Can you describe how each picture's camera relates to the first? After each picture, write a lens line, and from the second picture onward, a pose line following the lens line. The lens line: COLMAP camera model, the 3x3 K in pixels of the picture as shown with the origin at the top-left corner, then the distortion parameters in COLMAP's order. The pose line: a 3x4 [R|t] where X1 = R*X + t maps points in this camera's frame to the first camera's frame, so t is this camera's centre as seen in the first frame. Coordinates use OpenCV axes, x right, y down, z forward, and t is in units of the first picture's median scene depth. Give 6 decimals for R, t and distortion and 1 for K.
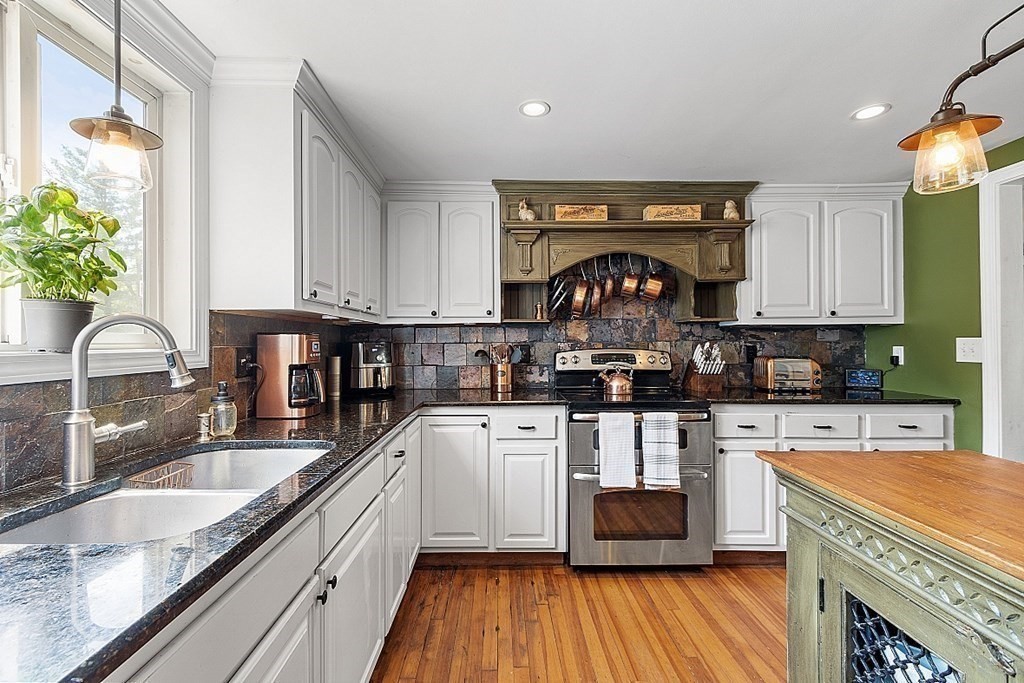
lens RADIAL K [[452.9, 0, 491.6], [0, 452.9, 337.7], [0, 0, 1]] dist [0.001452, -0.000170]
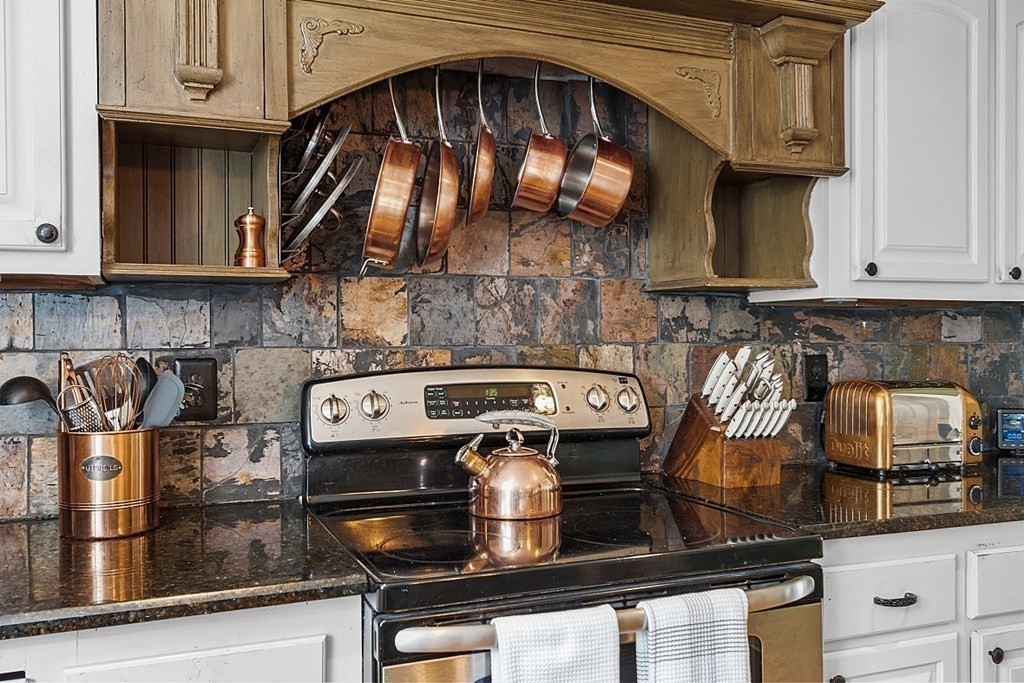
lens RADIAL K [[938.5, 0, 532.5], [0, 938.5, 341.4], [0, 0, 1]] dist [0.006762, 0.001652]
pose [[0.915947, -0.001257, 0.401296, 0.029898], [-0.002600, 0.999956, 0.009068, -0.000596], [-0.401290, -0.009349, 0.915903, 0.384521]]
